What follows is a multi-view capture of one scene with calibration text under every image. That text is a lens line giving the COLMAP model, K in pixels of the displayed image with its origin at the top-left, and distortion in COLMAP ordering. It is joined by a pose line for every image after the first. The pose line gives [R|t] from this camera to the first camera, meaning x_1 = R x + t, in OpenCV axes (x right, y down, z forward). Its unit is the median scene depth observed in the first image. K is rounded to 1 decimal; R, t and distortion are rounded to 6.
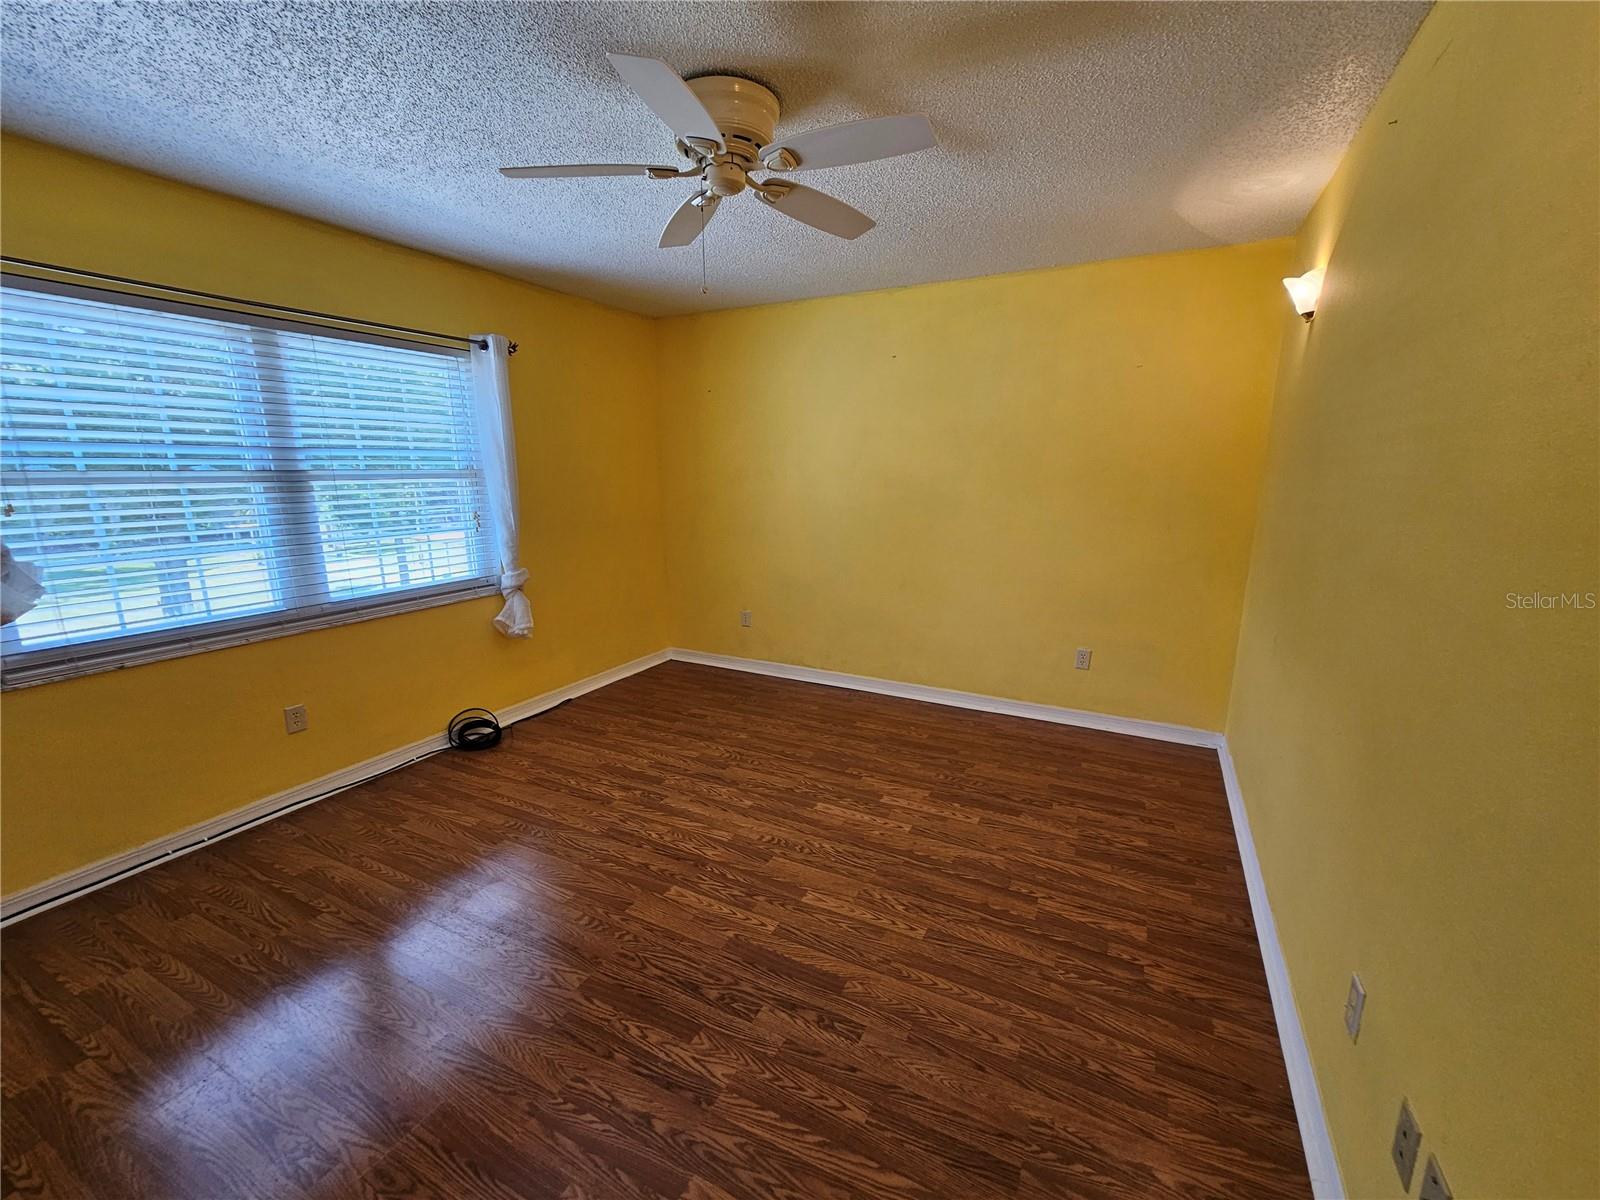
lens RADIAL K [[664.4, 0, 806.6], [0, 664.4, 609.8], [0, 0, 1]] dist [0.002800, -0.000460]
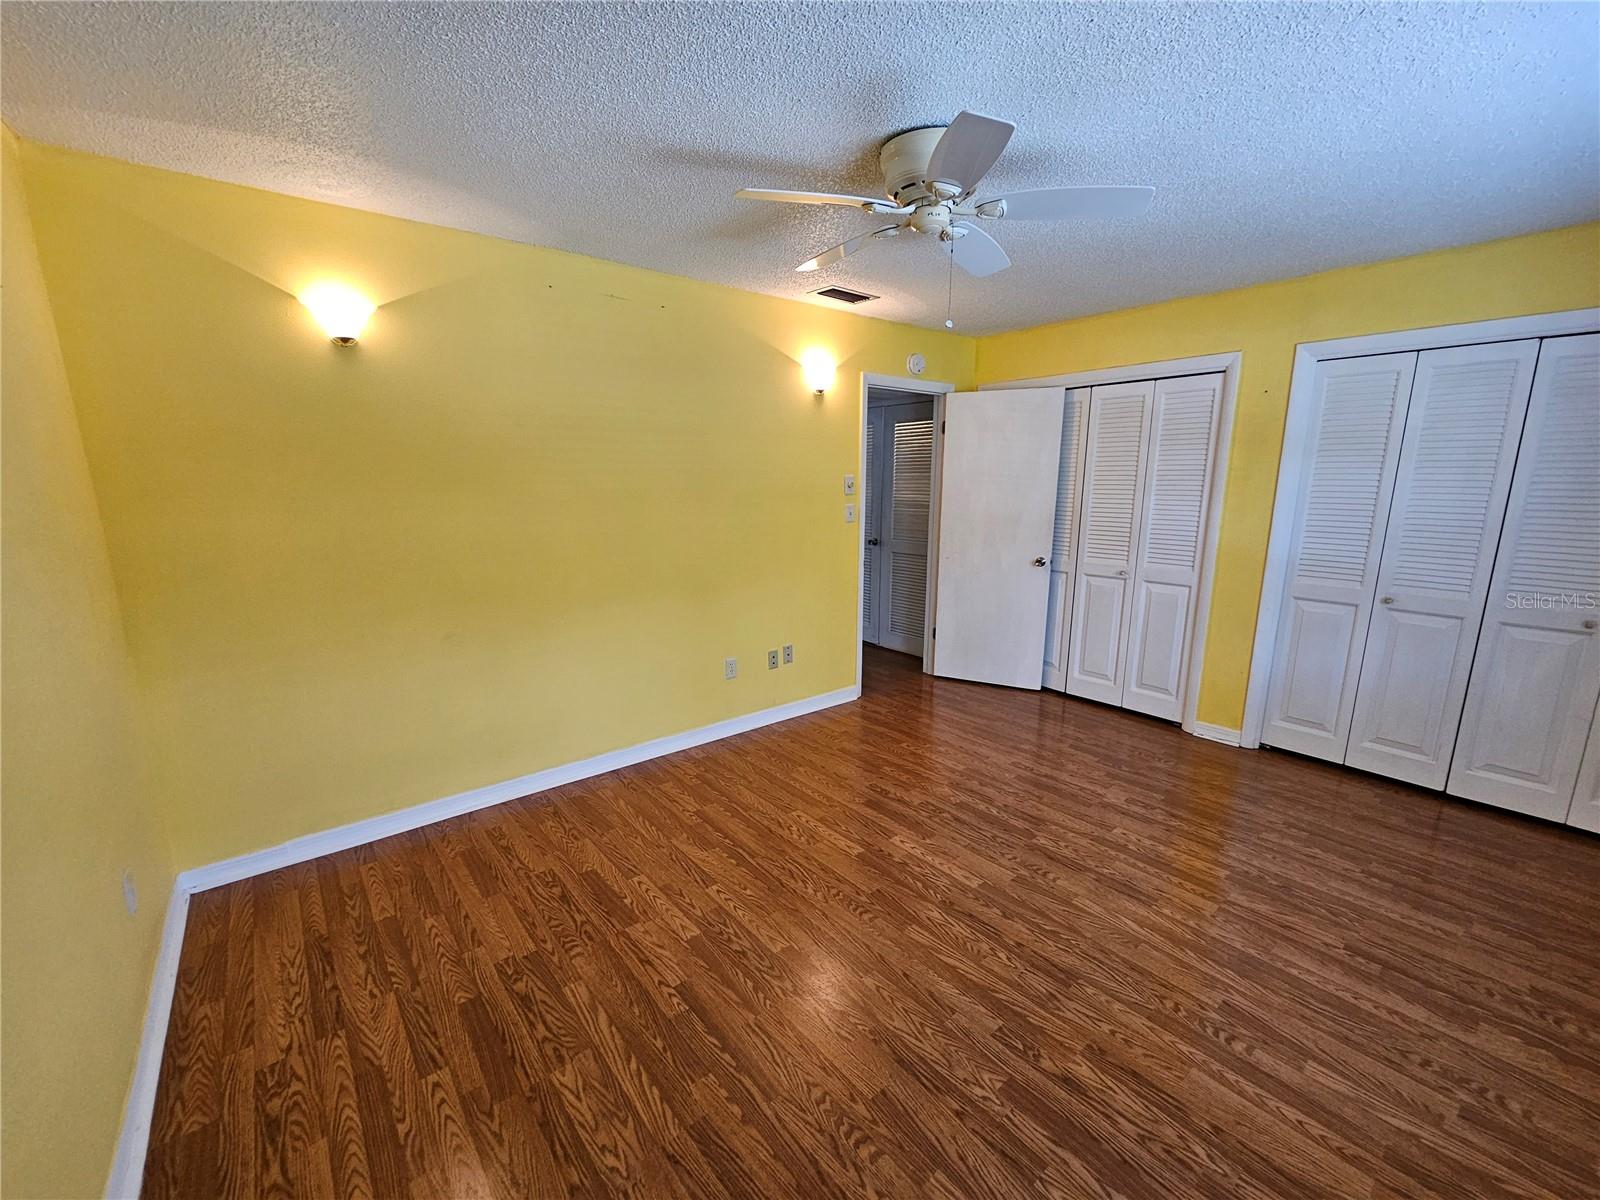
lens RADIAL K [[664.4, 0, 804.2], [0, 664.4, 611.2], [0, 0, 1]] dist [0.002800, -0.000460]
pose [[-0.917056, -0.076721, 0.391309, -0.275804], [0.087854, 0.918331, 0.385941, -0.341279], [-0.388961, 0.388308, -0.835420, 1.511008]]
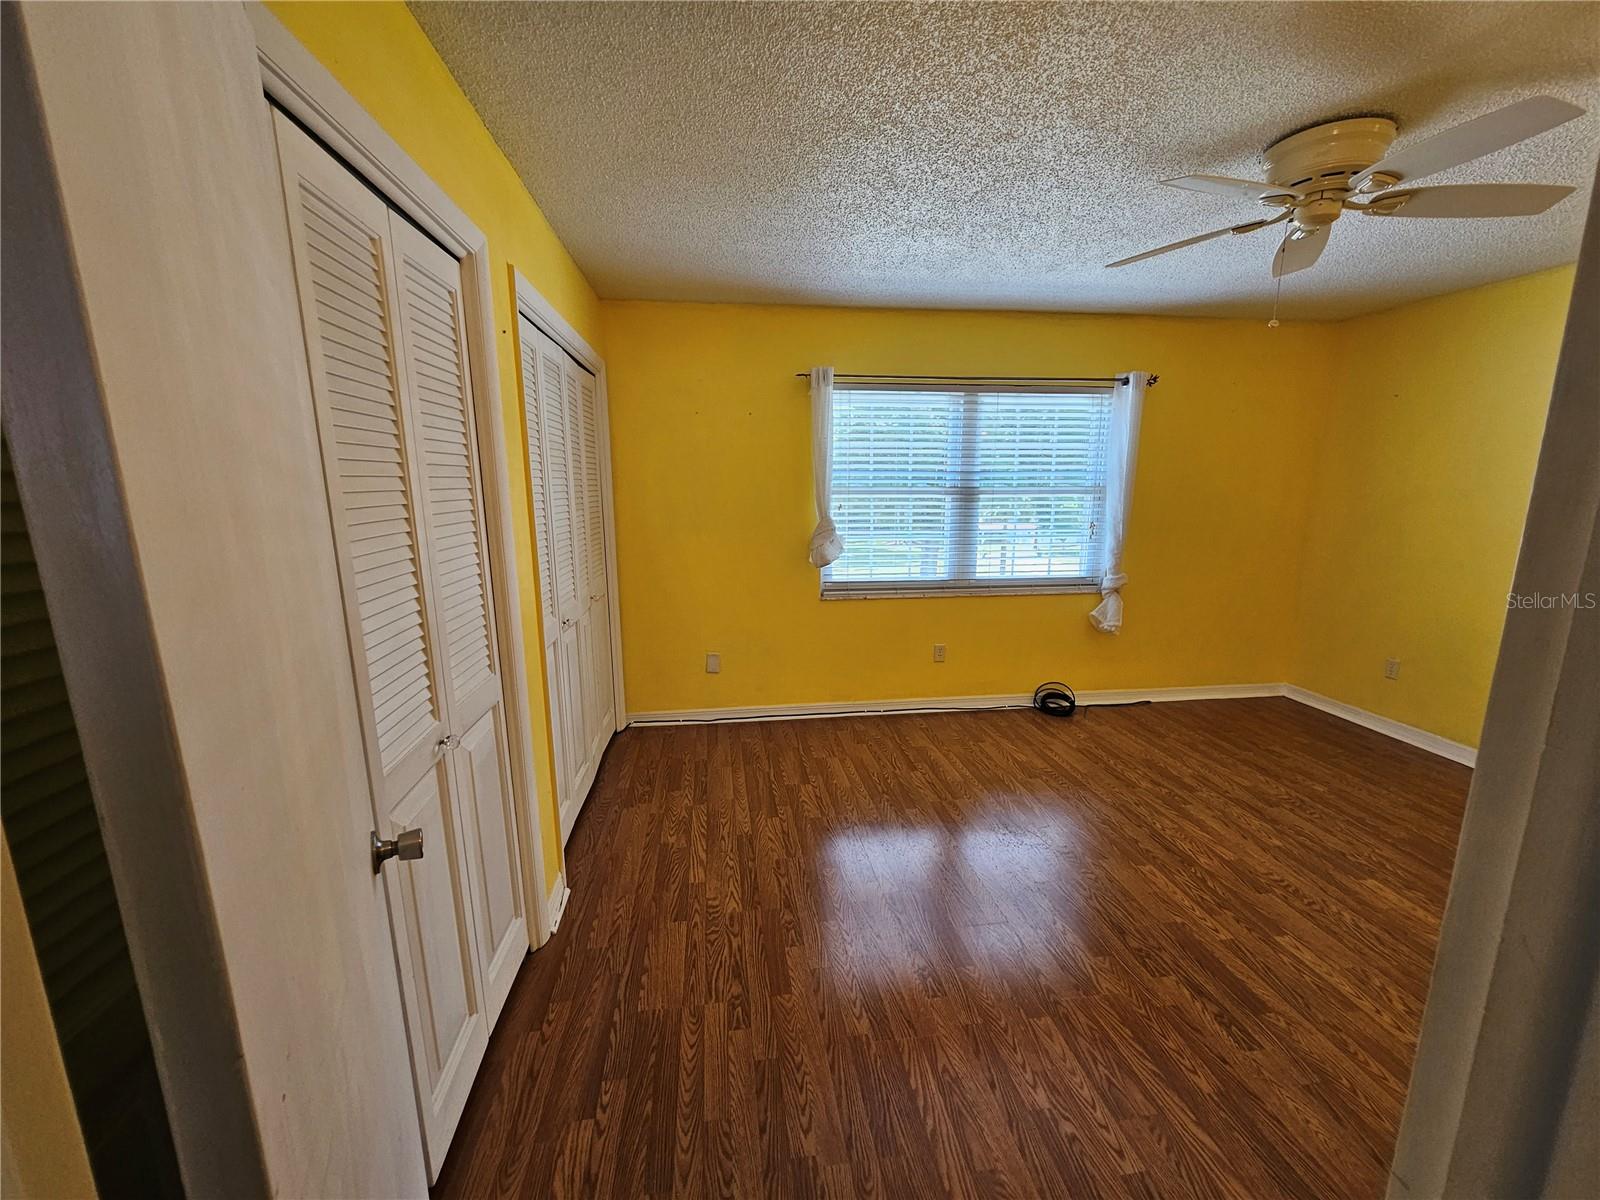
lens RADIAL K [[664.4, 0, 802.3], [0, 664.4, 612.7], [0, 0, 1]] dist [0.002800, -0.000460]
pose [[0.569544, 0.162895, -0.805658, 0.246297], [-0.174496, 0.981786, 0.075150, 0.017331], [0.803226, 0.097783, 0.587594, -0.133062]]
